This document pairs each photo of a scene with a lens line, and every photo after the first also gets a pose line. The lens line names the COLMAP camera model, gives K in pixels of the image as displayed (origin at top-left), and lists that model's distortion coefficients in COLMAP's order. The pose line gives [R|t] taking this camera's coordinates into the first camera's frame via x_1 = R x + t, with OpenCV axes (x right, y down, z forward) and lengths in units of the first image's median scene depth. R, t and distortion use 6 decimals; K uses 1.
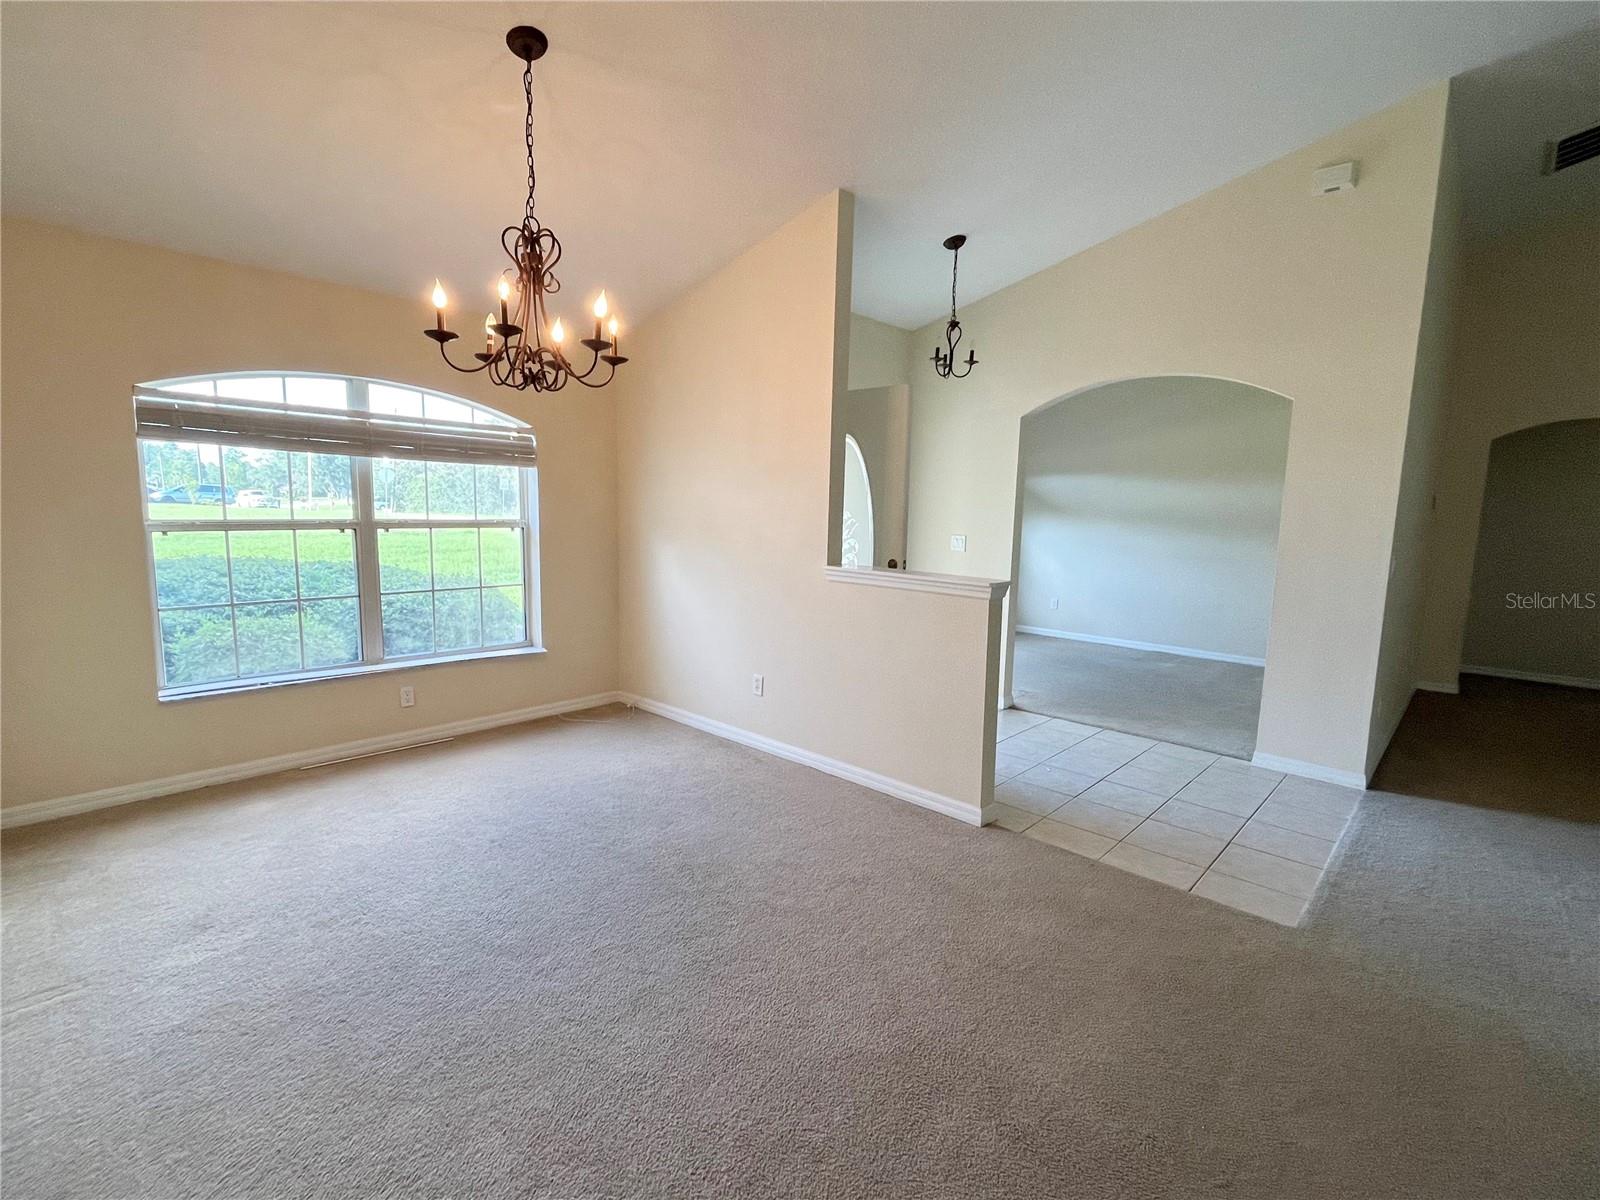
lens RADIAL K [[749.4, 0, 802.5], [0, 749.4, 599.1], [0, 0, 1]] dist [-0.001146, -0.000554]
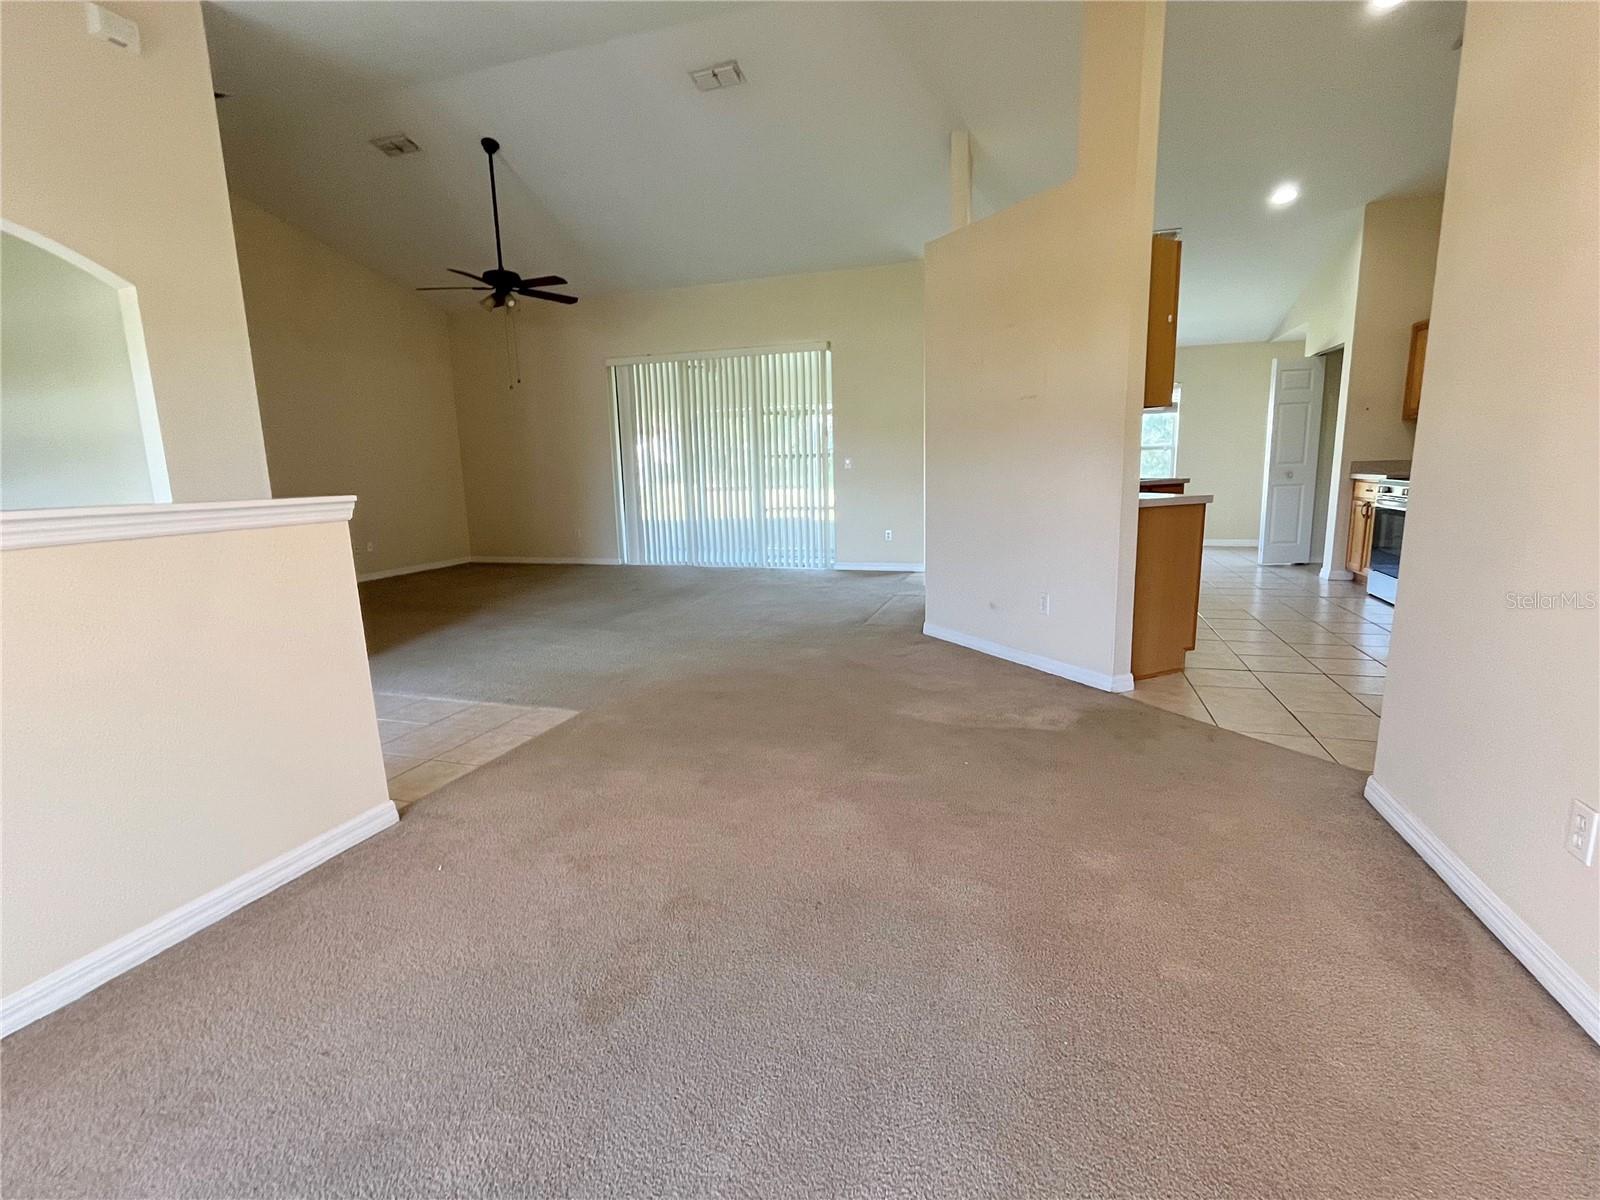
lens RADIAL K [[760.3, 0, 793.2], [0, 760.3, 601.1], [0, 0, 1]] dist [0.001748, -0.000265]
pose [[-0.410408, -0.172069, 0.895521, -0.519938], [0.129059, 0.961191, 0.243834, -0.041238], [-0.902723, 0.215647, -0.372273, 0.775547]]
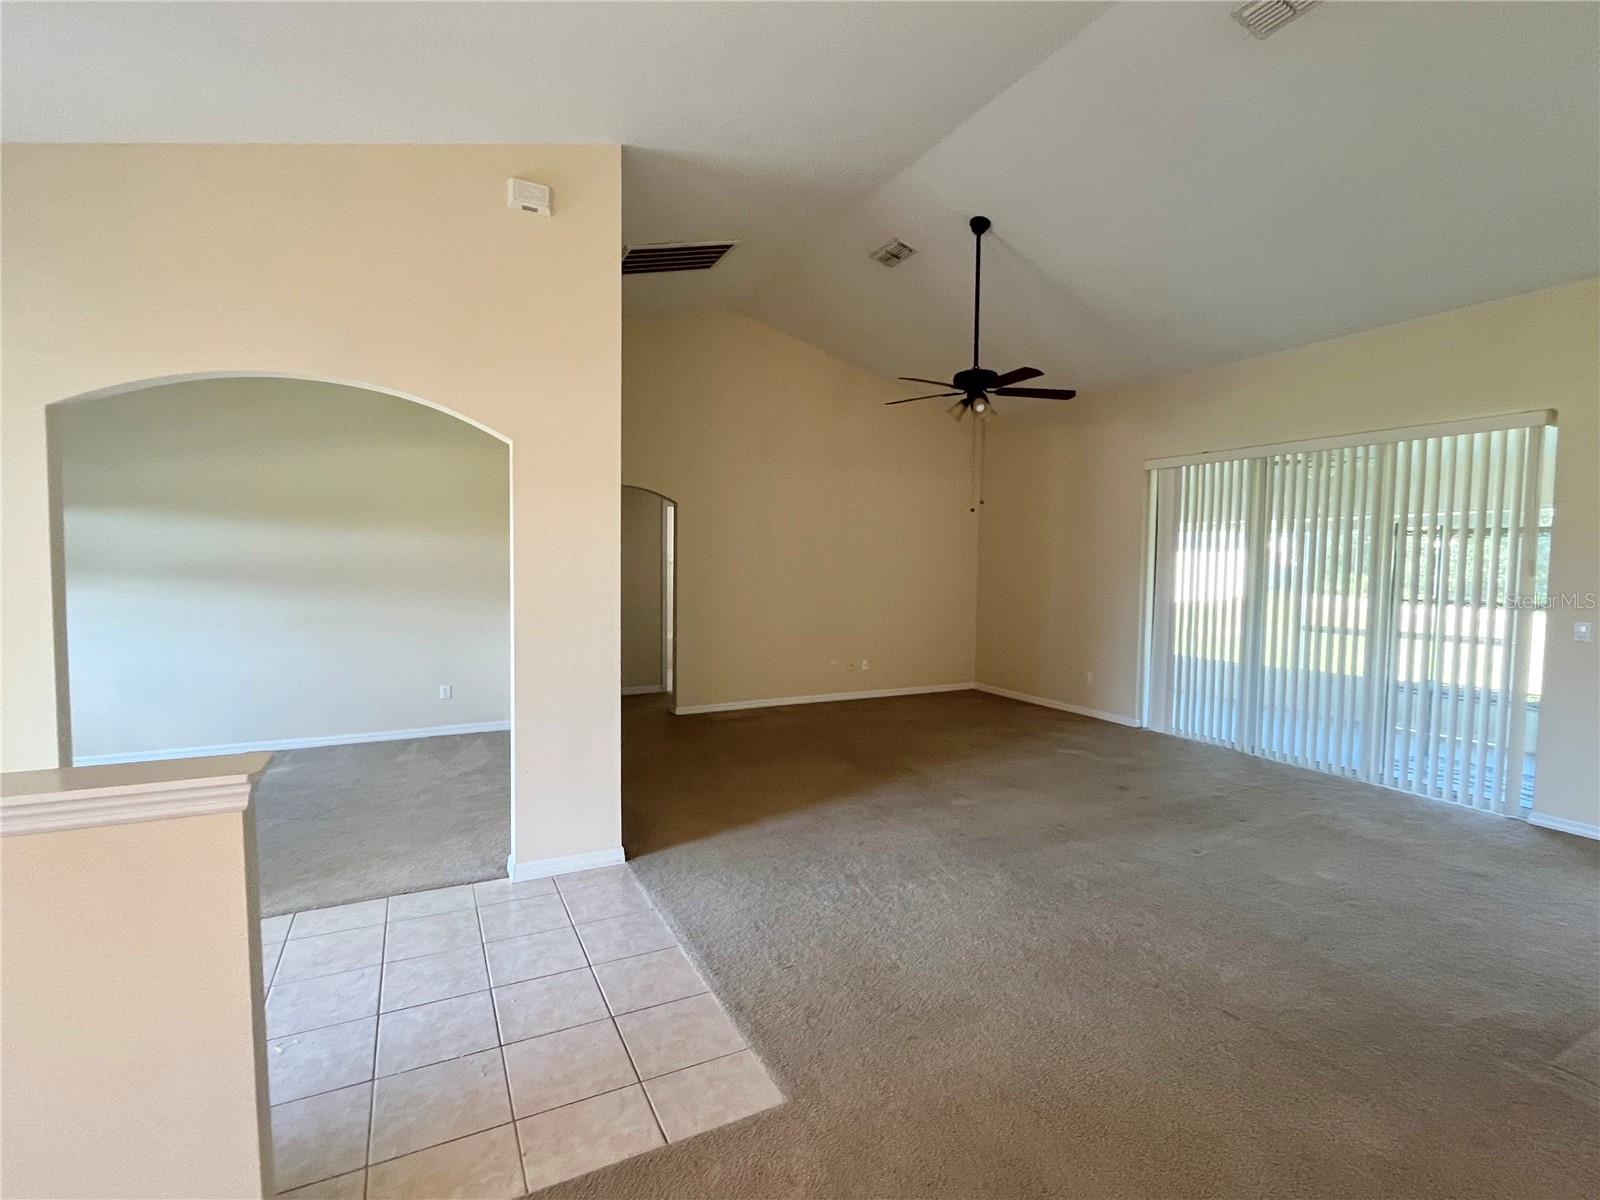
lens RADIAL K [[749.4, 0, 802.5], [0, 749.4, 599.1], [0, 0, 1]] dist [-0.001146, -0.000554]
pose [[0.343207, -0.072381, 0.936467, -0.039116], [0.113344, 0.992932, 0.035206, -0.088298], [-0.932396, 0.094060, 0.348986, 0.445024]]
